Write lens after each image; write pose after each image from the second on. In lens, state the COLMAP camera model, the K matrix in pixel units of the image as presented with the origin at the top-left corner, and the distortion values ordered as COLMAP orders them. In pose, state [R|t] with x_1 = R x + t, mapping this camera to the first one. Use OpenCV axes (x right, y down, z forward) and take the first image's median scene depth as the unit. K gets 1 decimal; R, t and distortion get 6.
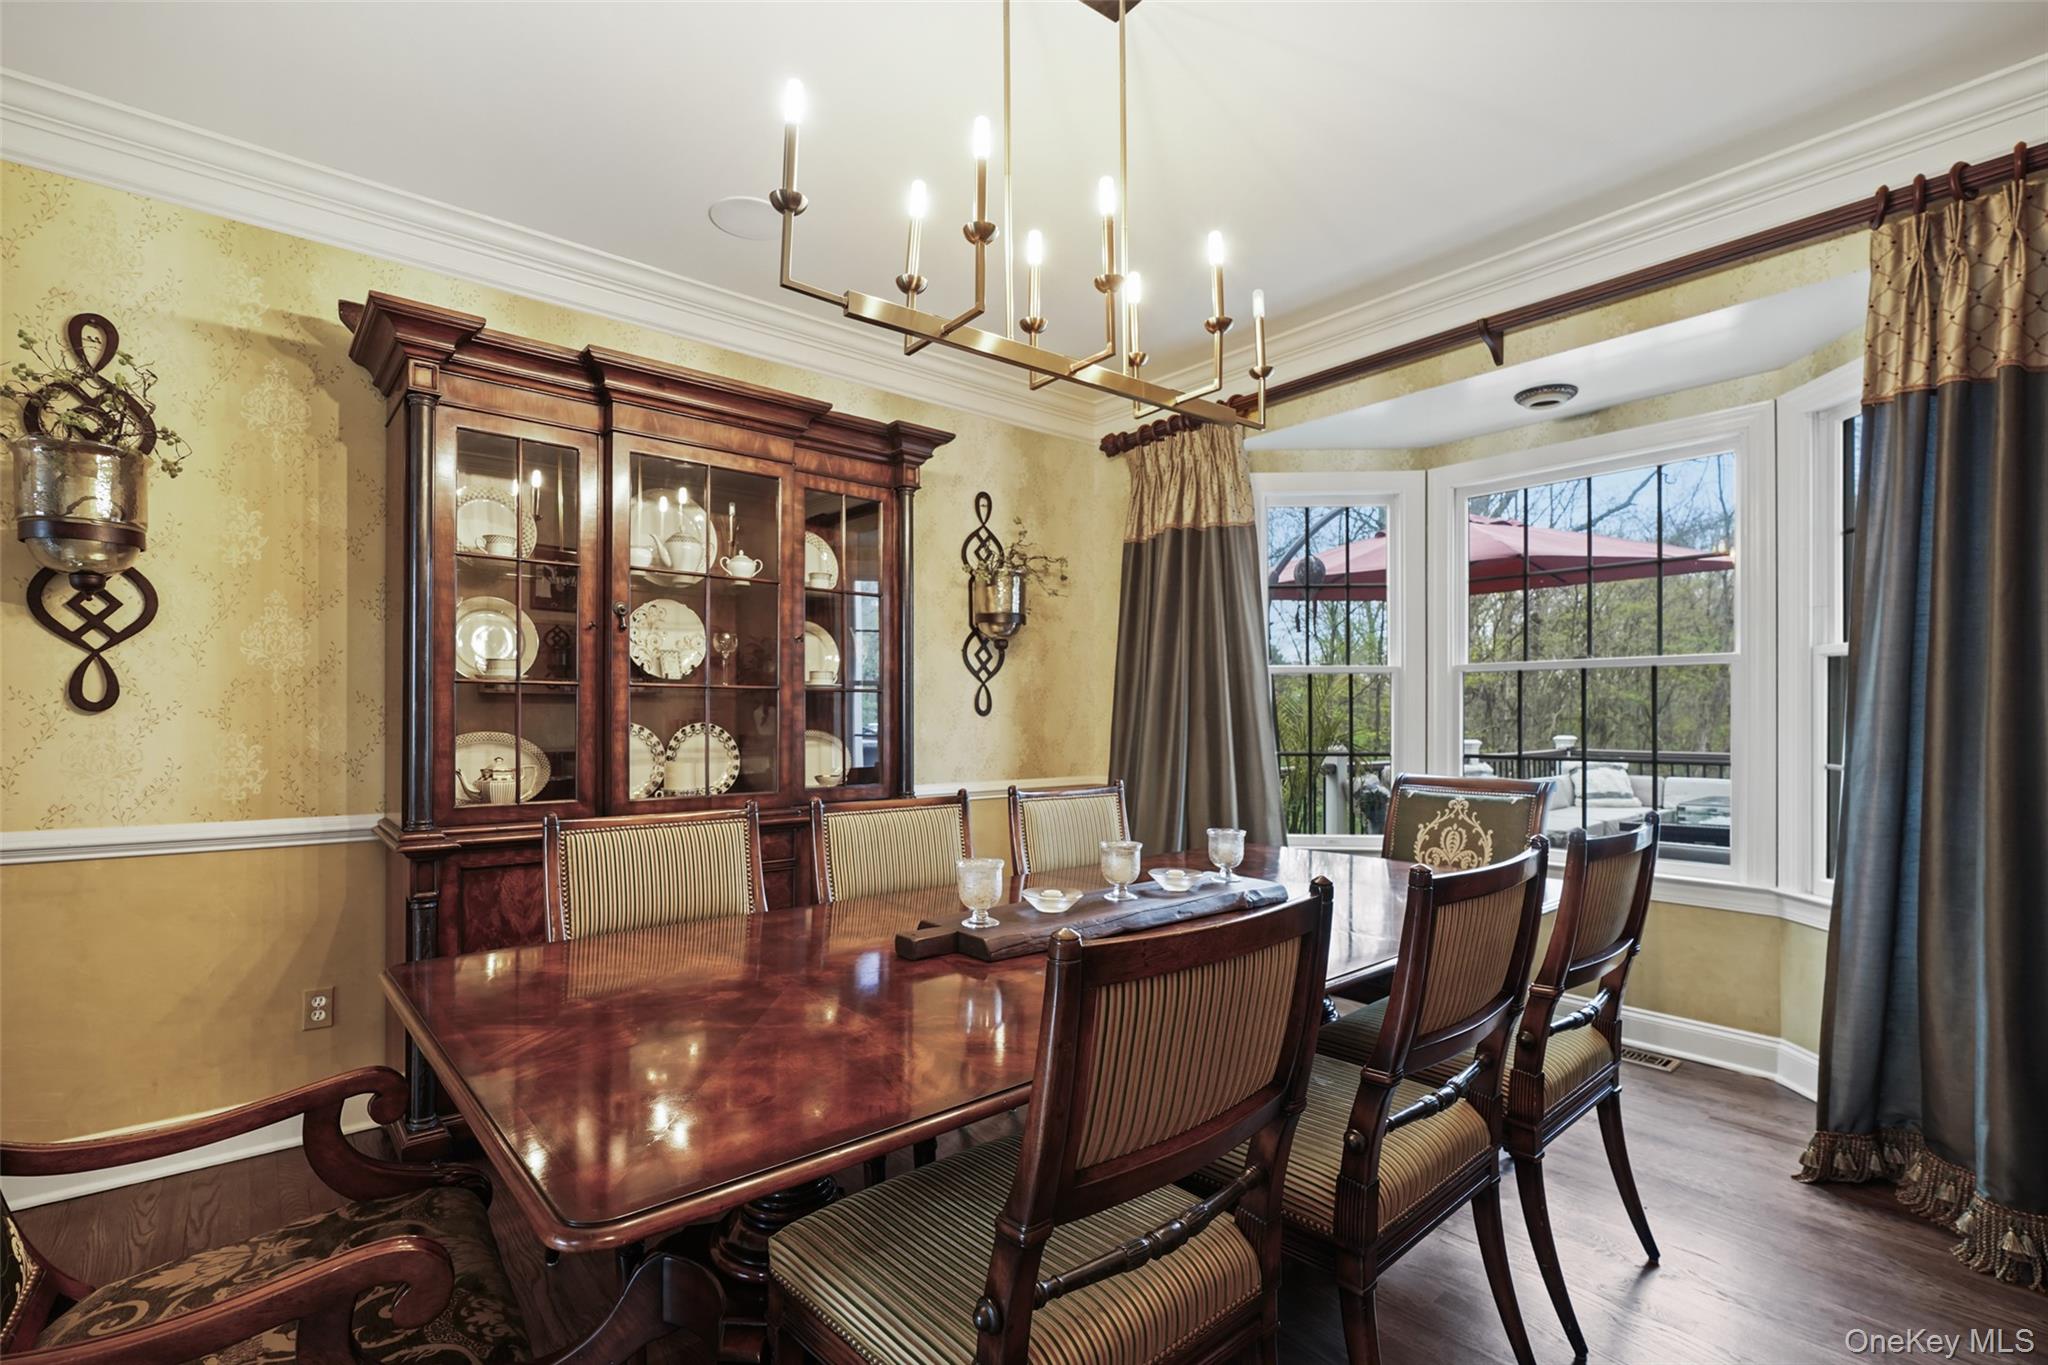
lens RADIAL K [[927.5, 0, 1033.6], [0, 927.5, 727.1], [0, 0, 1]] dist [-0.010388, 0.005237]
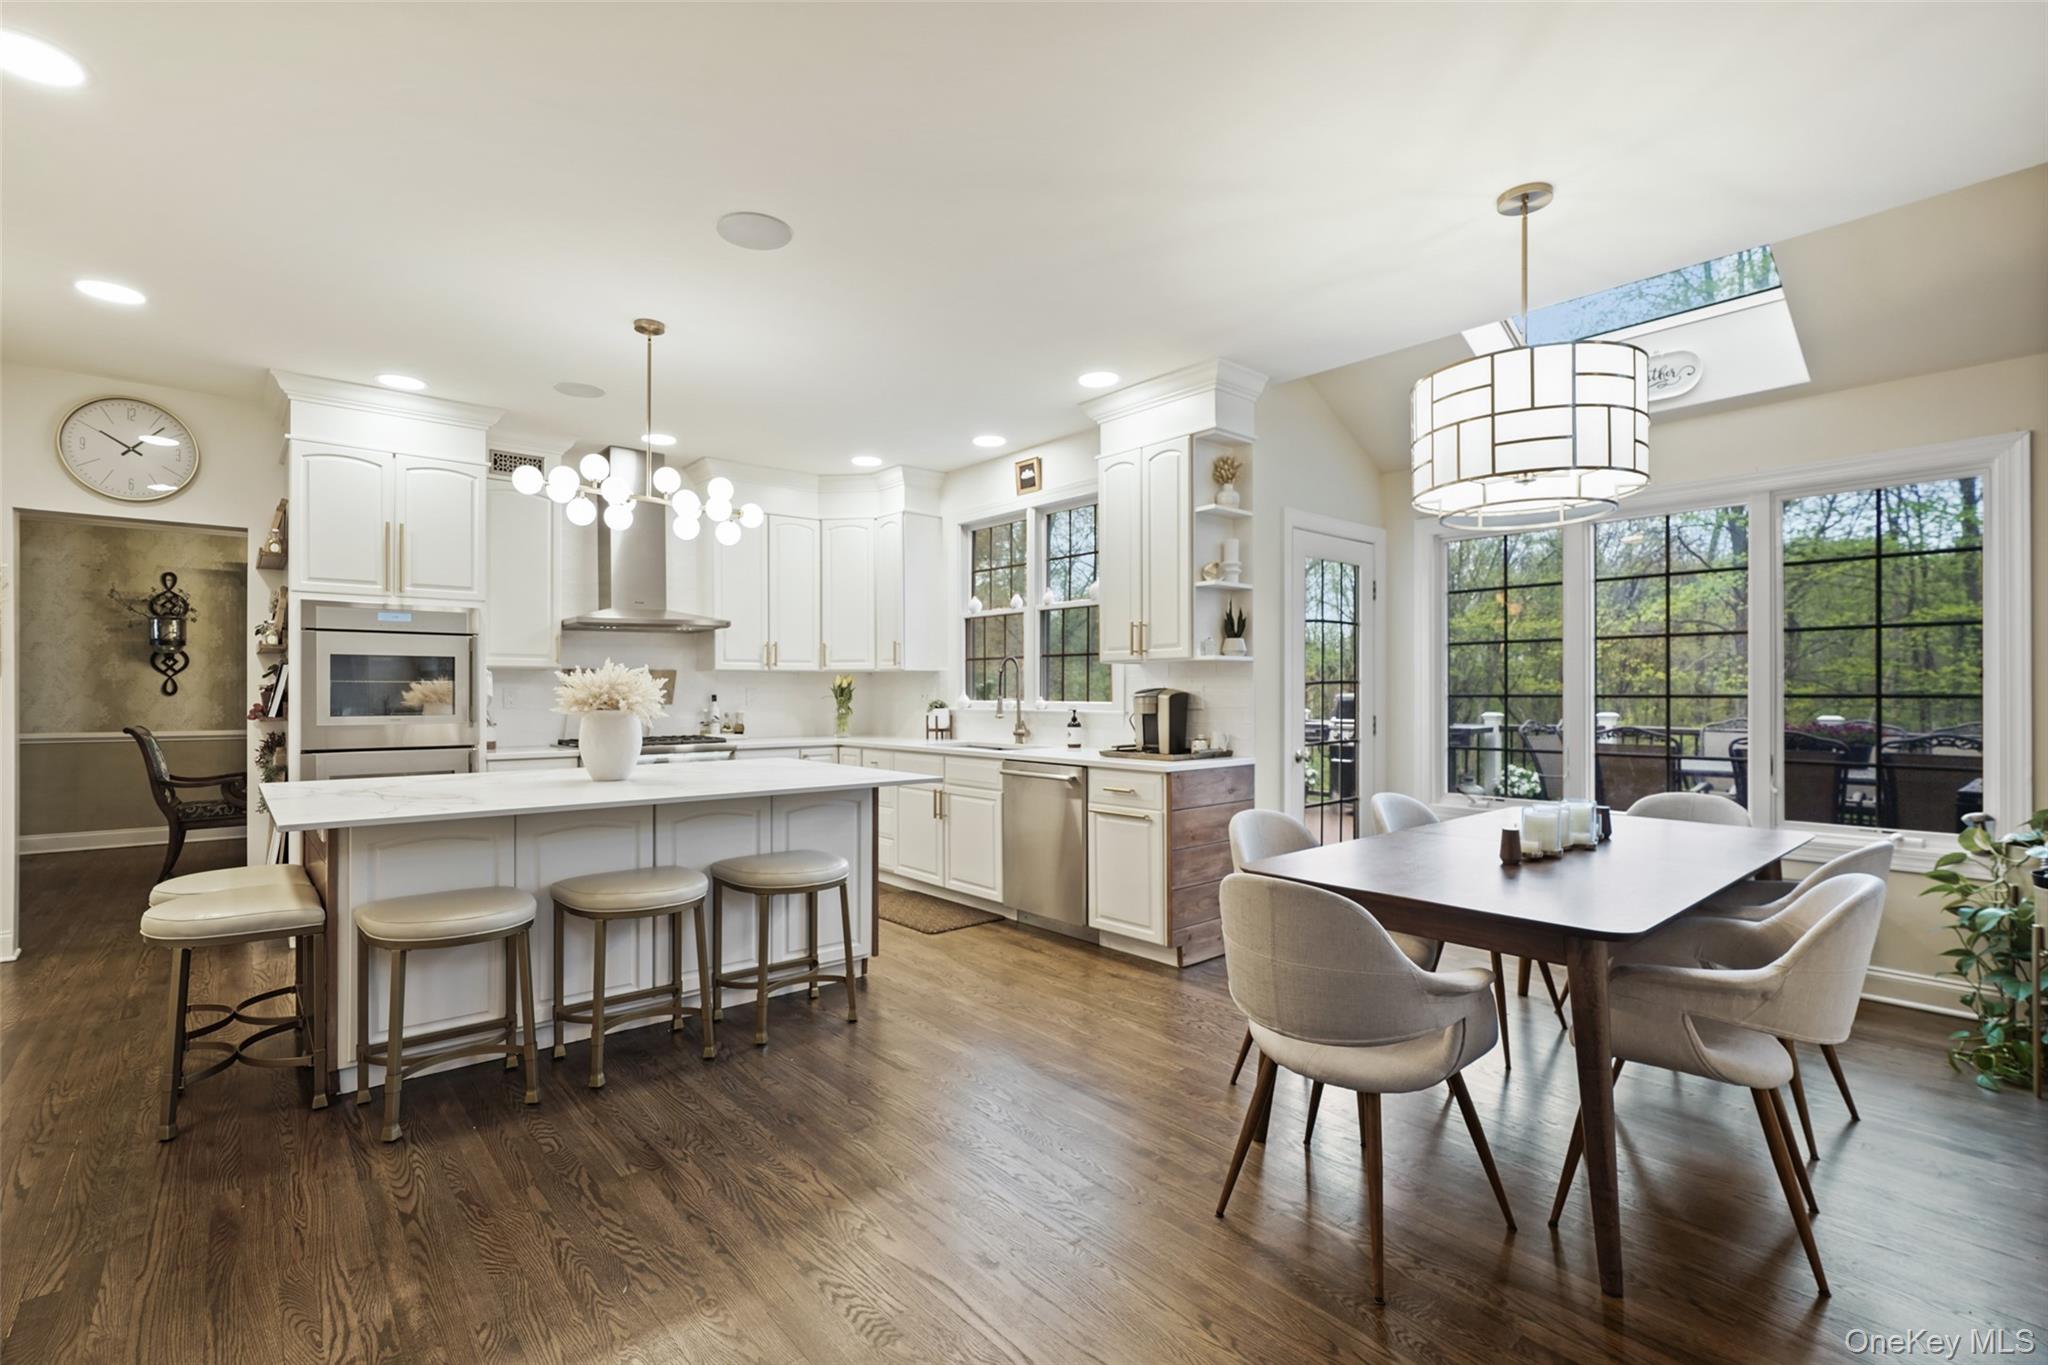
lens RADIAL K [[927.5, 0, 1007.8], [0, 927.5, 693.2], [0, 0, 1]] dist [-0.010388, 0.005237]
pose [[0.999974, -0.000350, 0.007223, 1.750205], [0.000315, 0.999989, 0.004776, -0.036166], [-0.007225, -0.004774, 0.999963, -2.084929]]
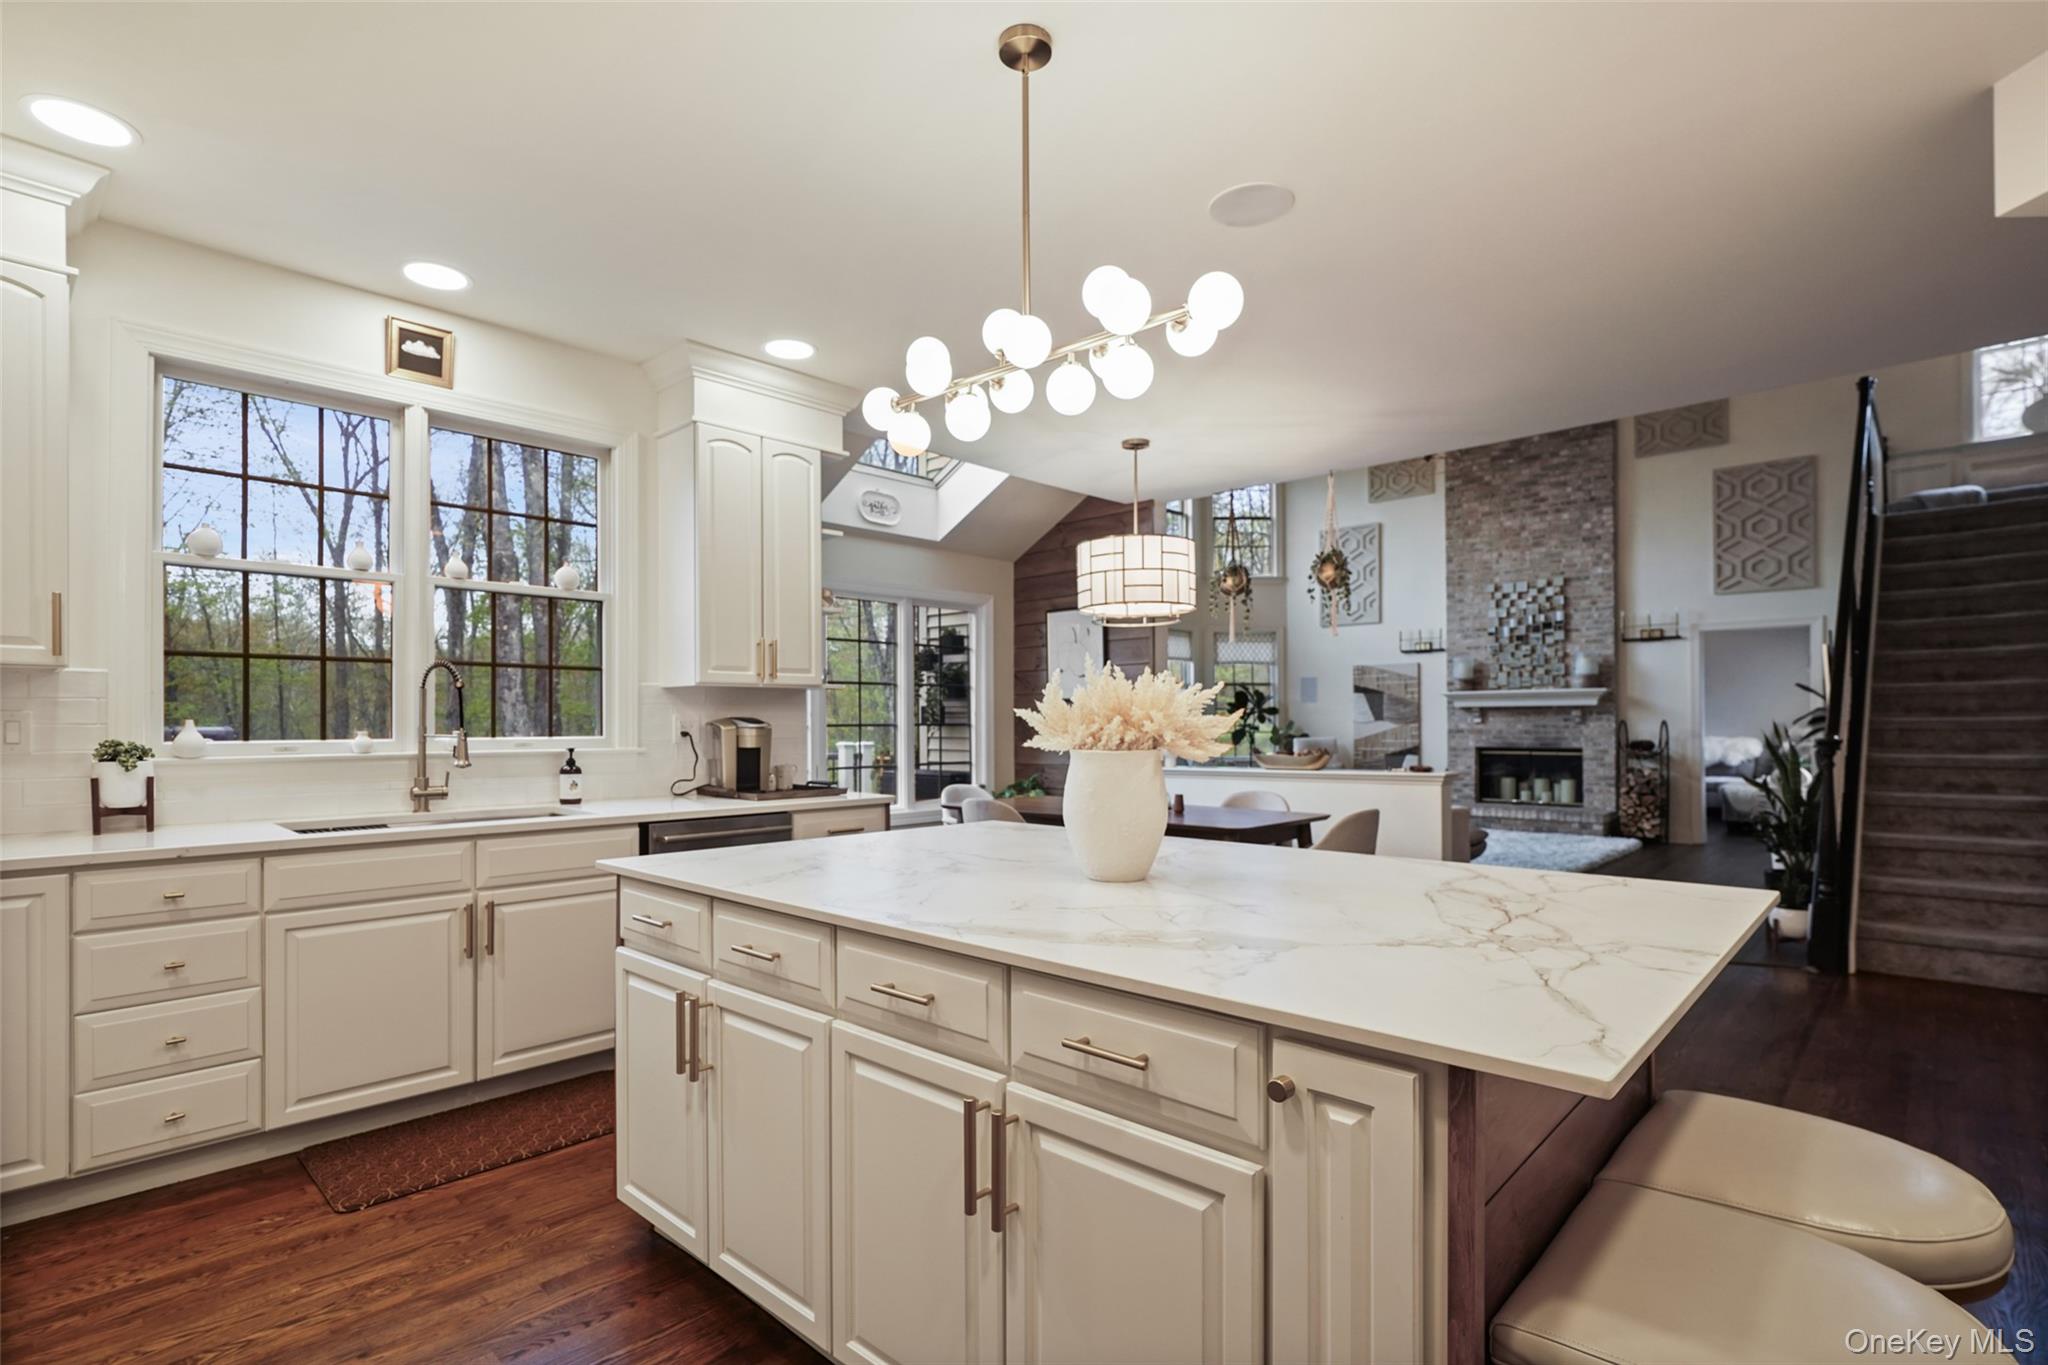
lens RADIAL K [[971.5, 0, 1009.7], [0, 971.5, 716.9], [0, 0, 1]] dist [-0.010290, 0.004011]
pose [[-0.104519, 0.007319, 0.994496, 0.318068], [-0.000763, 0.999972, -0.007439, -0.026891], [-0.994523, -0.001536, -0.104510, -0.457628]]
